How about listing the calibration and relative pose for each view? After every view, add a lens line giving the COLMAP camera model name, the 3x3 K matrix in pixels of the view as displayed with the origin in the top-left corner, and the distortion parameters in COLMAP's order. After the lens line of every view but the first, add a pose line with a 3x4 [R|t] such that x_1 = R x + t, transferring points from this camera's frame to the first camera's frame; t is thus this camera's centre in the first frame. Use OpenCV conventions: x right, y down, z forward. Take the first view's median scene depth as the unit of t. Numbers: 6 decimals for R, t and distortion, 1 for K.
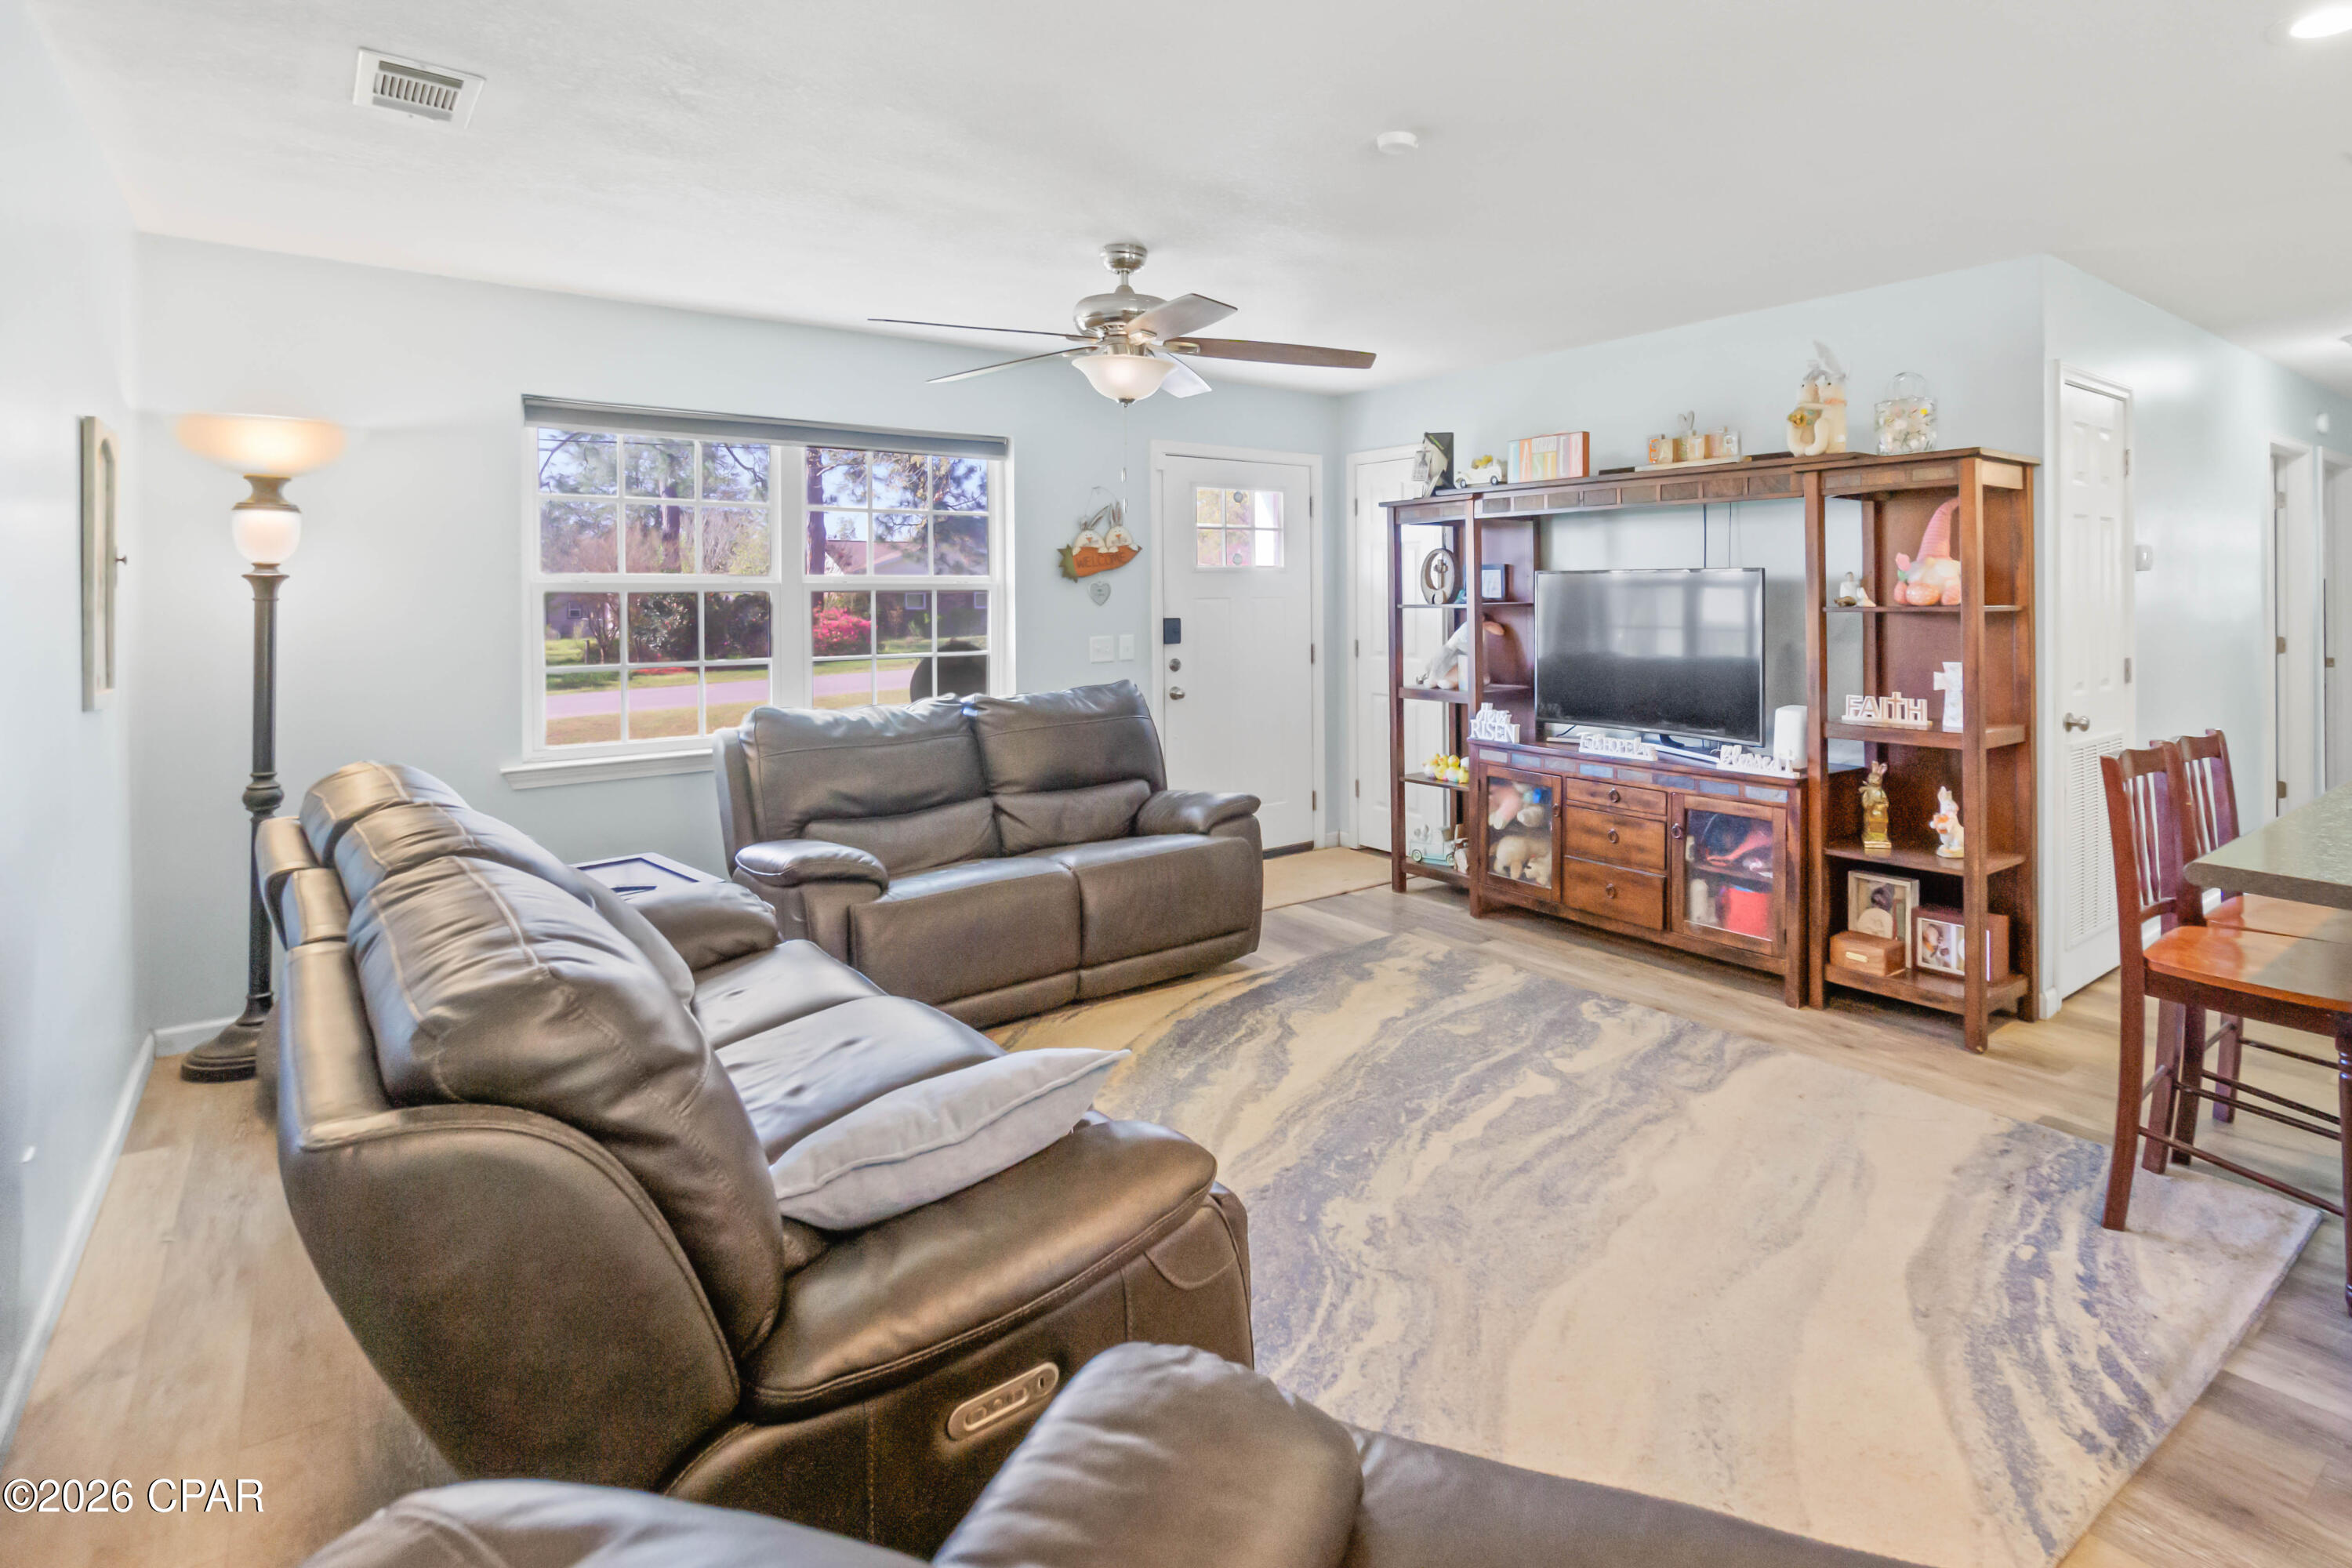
lens RADIAL K [[1034.5, 0, 1178.9], [0, 1034.5, 771.8], [0, 0, 1]] dist [-0.001374, -0.000352]
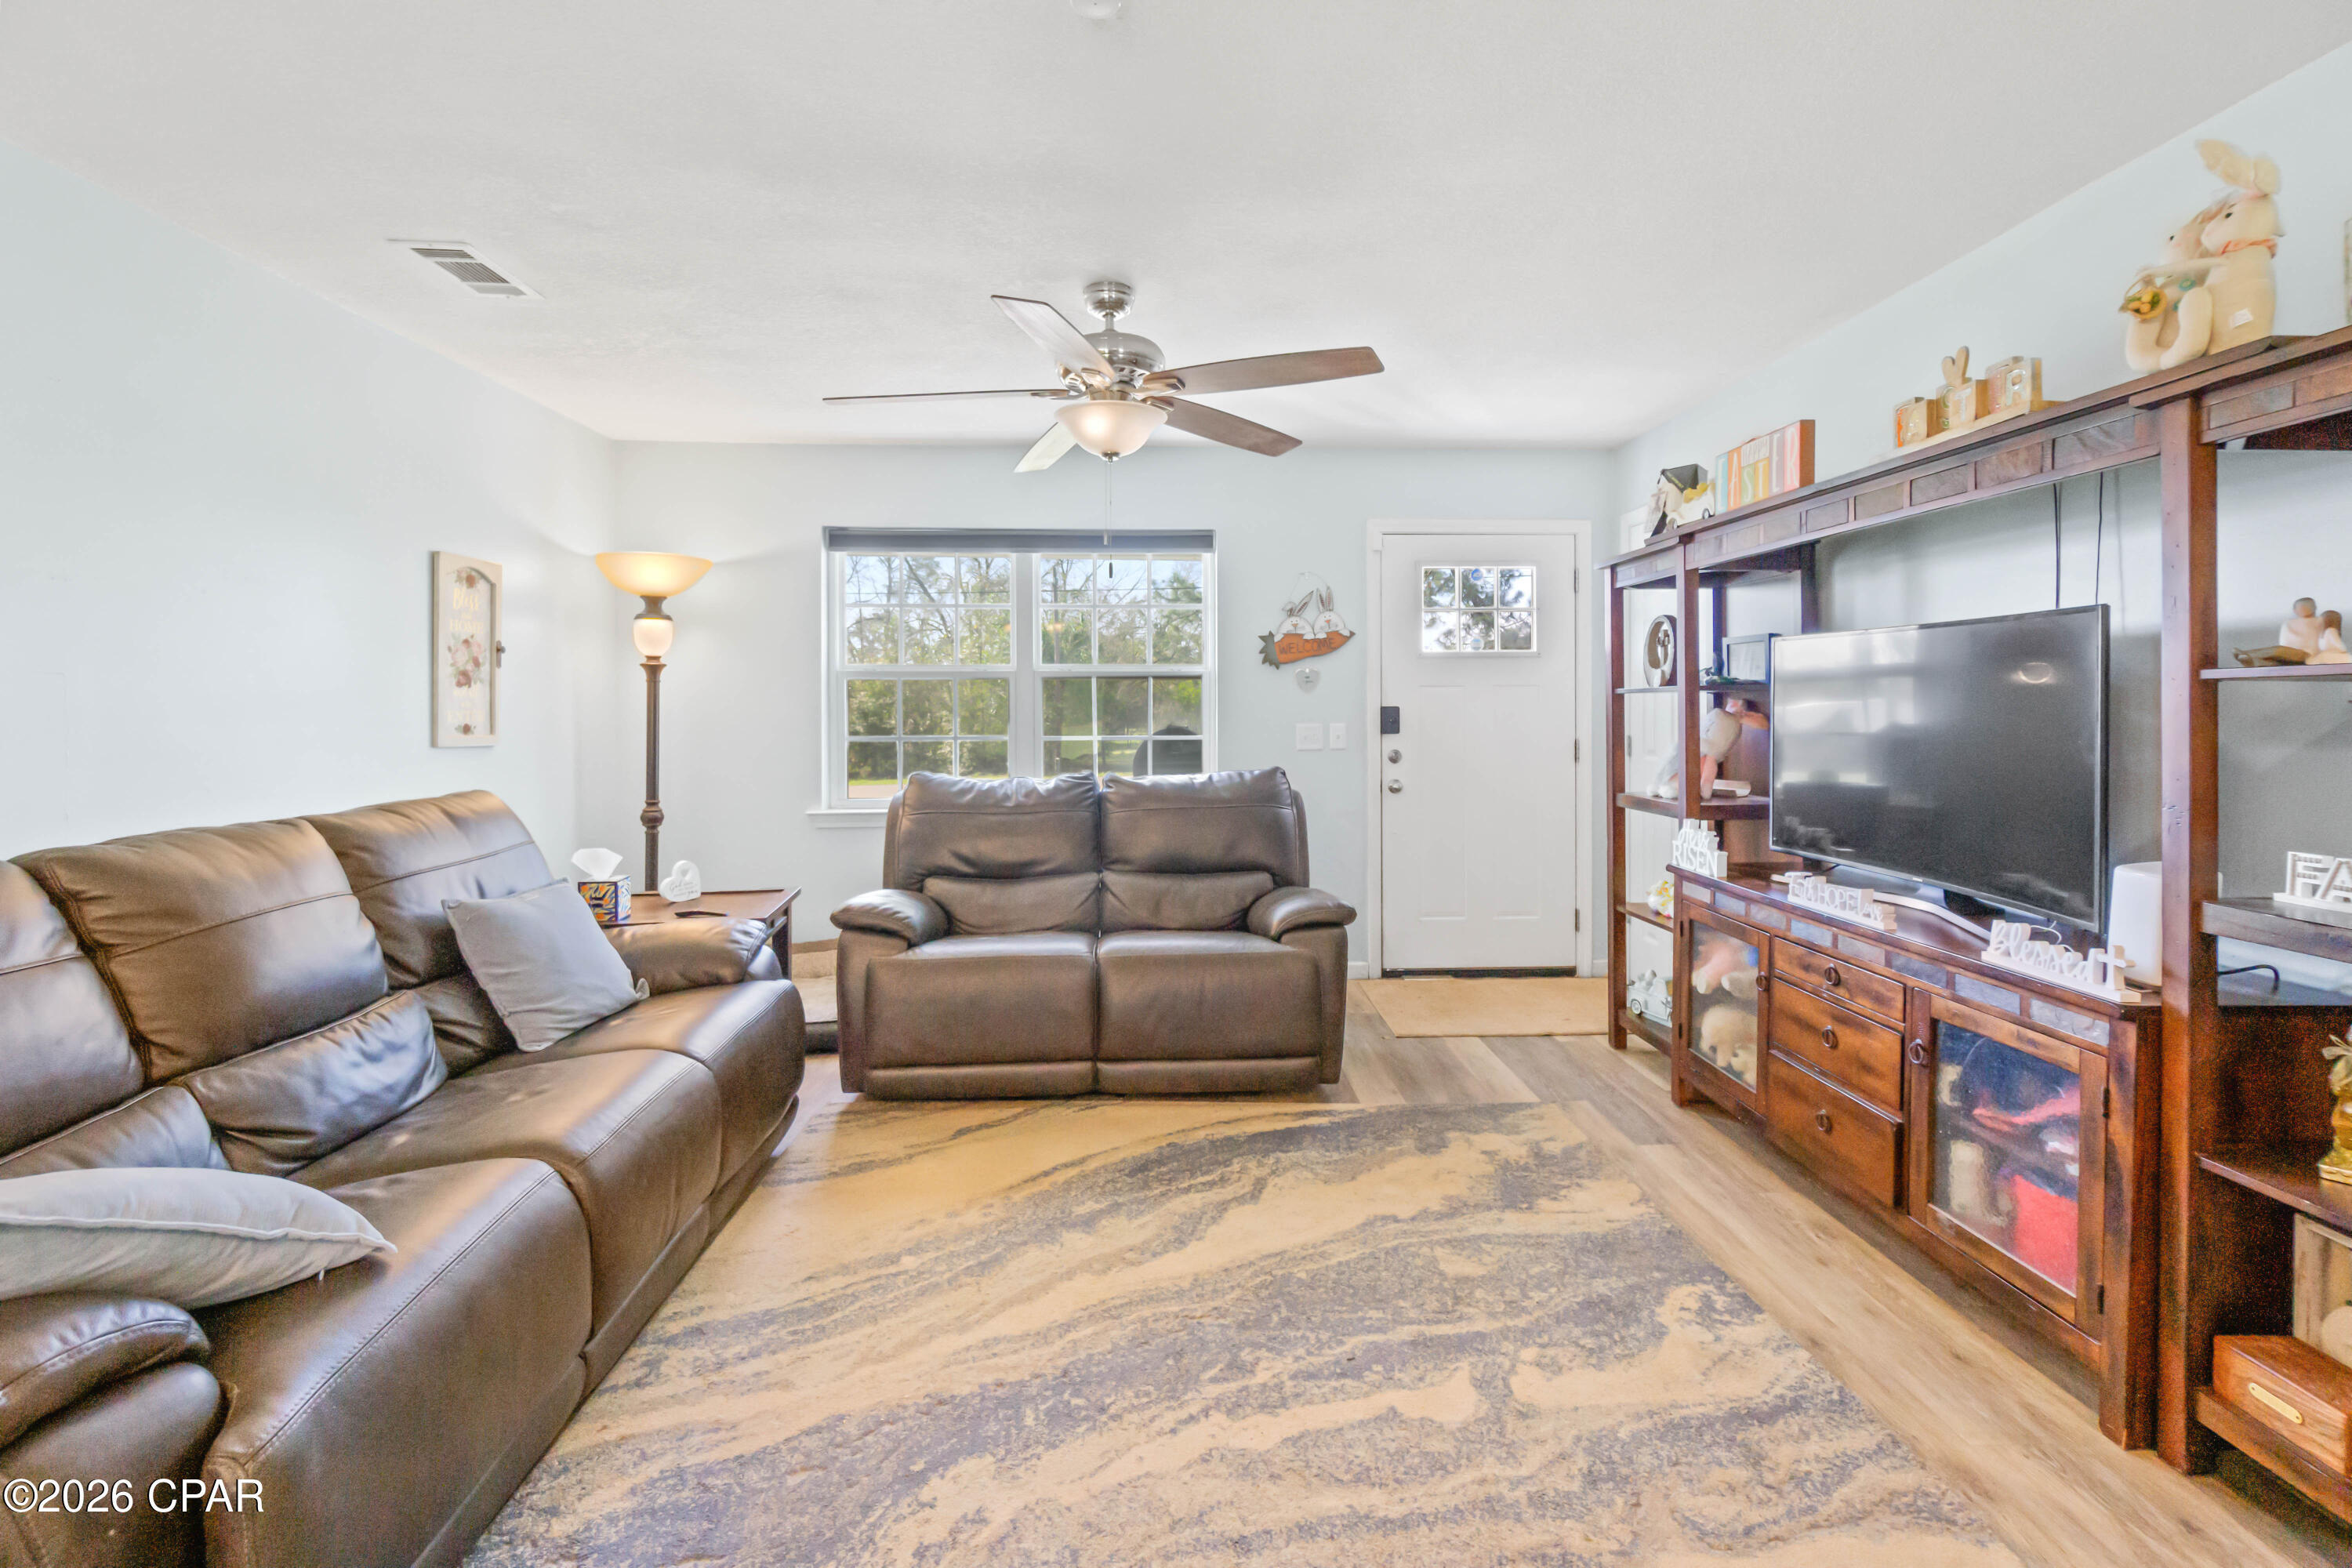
lens RADIAL K [[865.4, 0, 1176.0], [0, 865.4, 817.6], [0, 0, 1]] dist [-0.001872, 0.000059]
pose [[0.849998, 0.075667, -0.521323, 0.371880], [-0.094238, 0.995508, -0.009159, -0.033317], [0.518288, 0.056913, 0.853310, 0.346959]]
